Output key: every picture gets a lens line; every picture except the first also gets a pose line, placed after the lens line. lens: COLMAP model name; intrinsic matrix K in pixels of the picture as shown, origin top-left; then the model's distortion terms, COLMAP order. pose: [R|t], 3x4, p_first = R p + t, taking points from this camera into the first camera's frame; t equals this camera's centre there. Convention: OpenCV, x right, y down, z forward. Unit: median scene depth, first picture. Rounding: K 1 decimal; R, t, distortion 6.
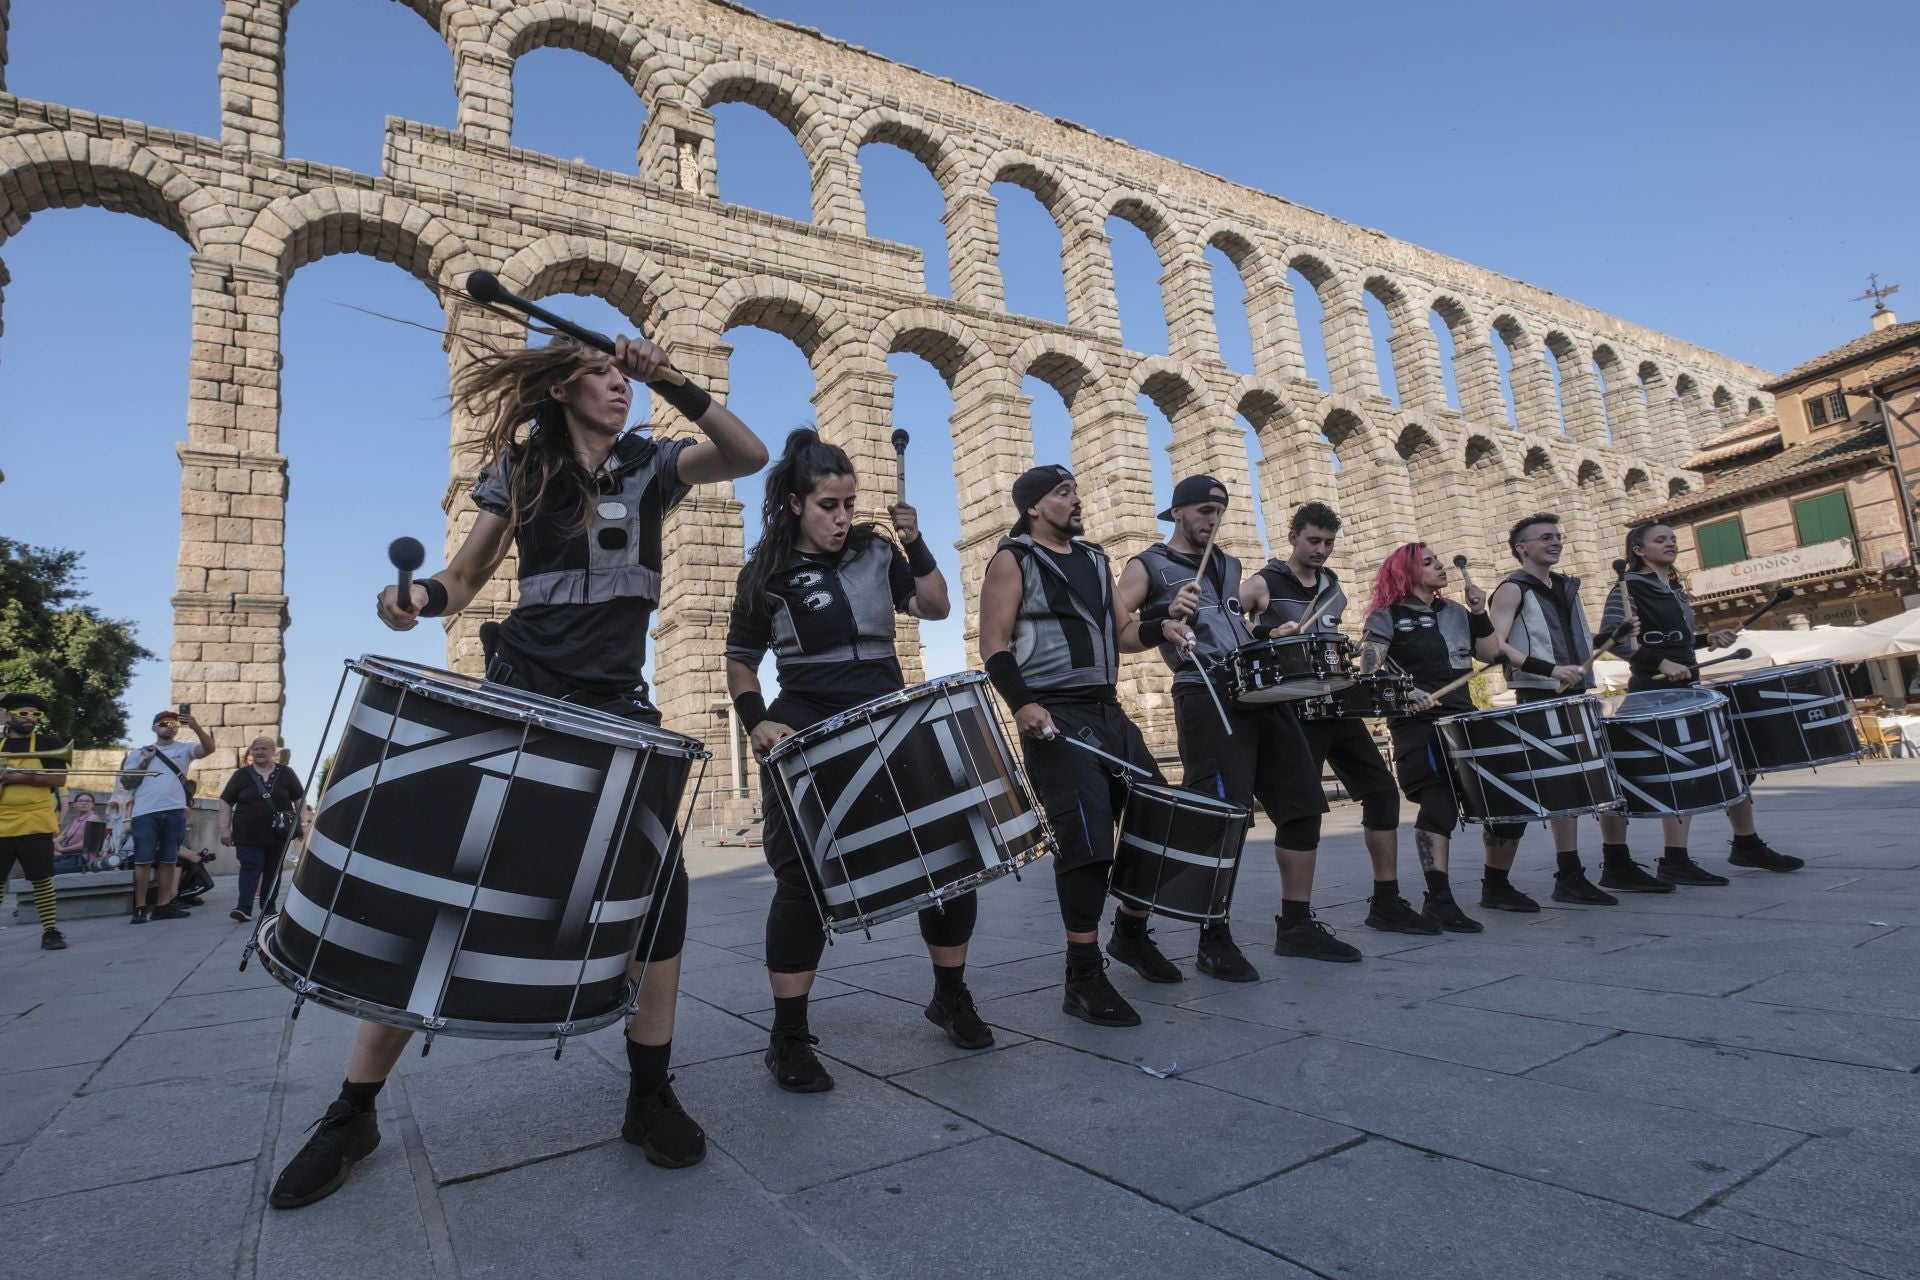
lens RADIAL K [[974.4, 0, 883.0], [0, 974.4, 644.2], [0, 0, 1]] dist [0.008859, -0.009216]
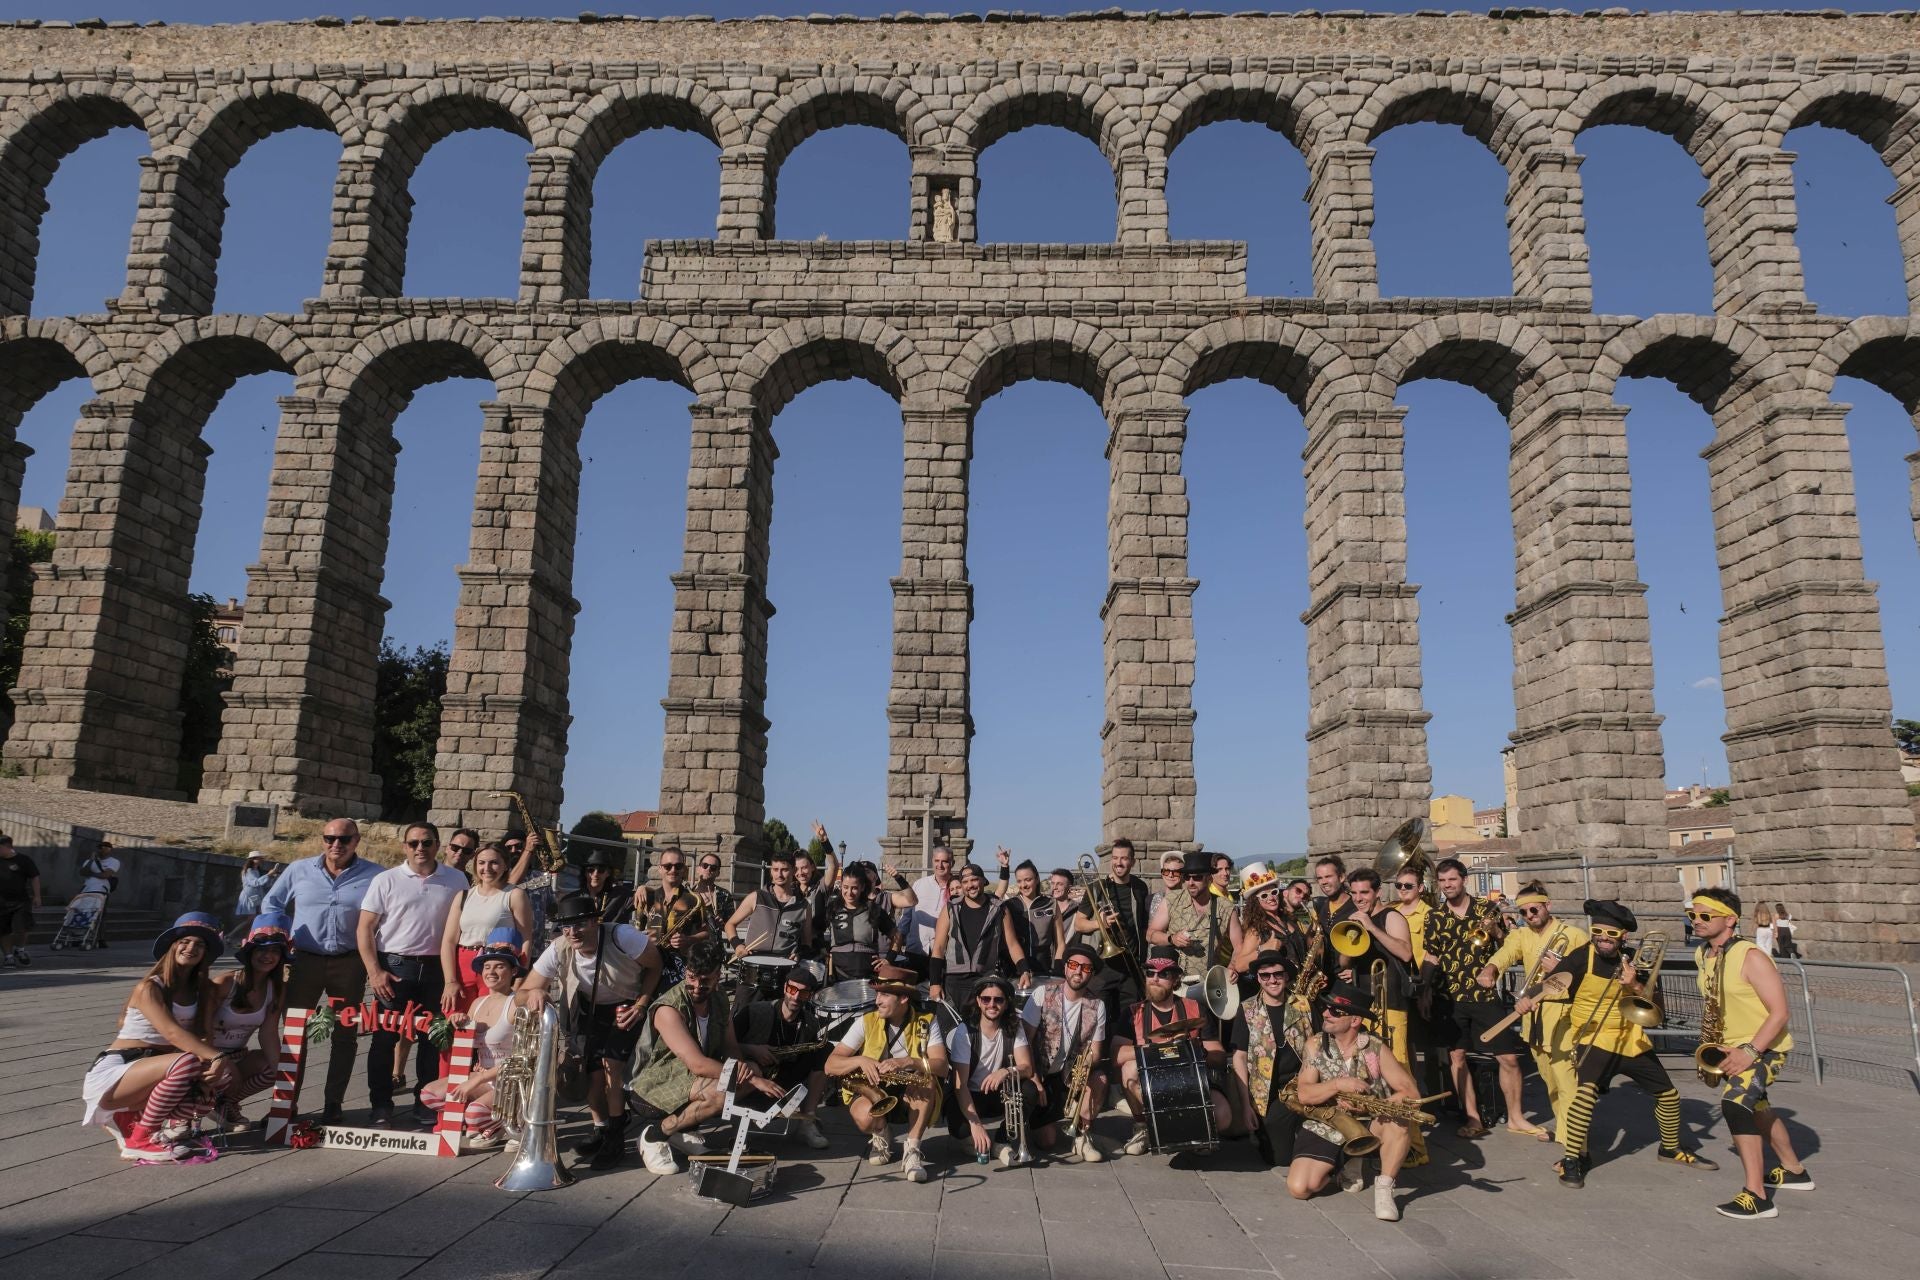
lens RADIAL K [[974.4, 0, 990.5], [0, 974.4, 758.1], [0, 0, 1]] dist [0.008859, -0.009216]
pose [[0.848037, 0.017920, -0.529634, 0.311914], [-0.010439, 0.999799, 0.017112, -0.002083], [0.529834, -0.008983, 0.848054, 0.242676]]
